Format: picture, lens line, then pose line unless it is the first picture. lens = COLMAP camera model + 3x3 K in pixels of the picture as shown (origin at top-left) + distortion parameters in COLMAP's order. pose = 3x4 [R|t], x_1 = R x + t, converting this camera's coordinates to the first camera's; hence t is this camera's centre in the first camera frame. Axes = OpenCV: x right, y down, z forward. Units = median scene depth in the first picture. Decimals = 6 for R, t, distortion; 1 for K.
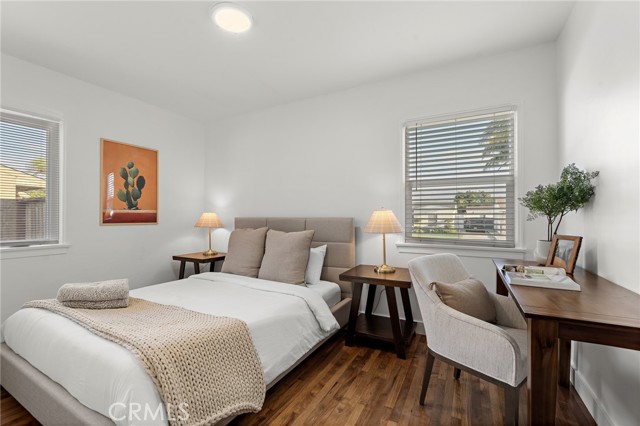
lens RADIAL K [[277.4, 0, 317.9], [0, 277.4, 216.2], [0, 0, 1]] dist [-0.000279, 0.000009]
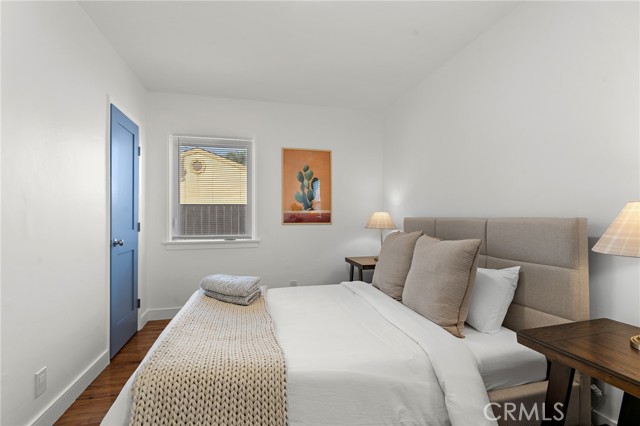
lens RADIAL K [[287.5, 0, 318.8], [0, 287.5, 215.7], [0, 0, 1]] dist [0.004919, 0.000629]
pose [[0.683567, -0.005183, -0.729869, 0.175771], [0.004592, 0.999986, -0.002800, 0.000472], [0.729873, -0.001438, 0.683581, 0.308568]]
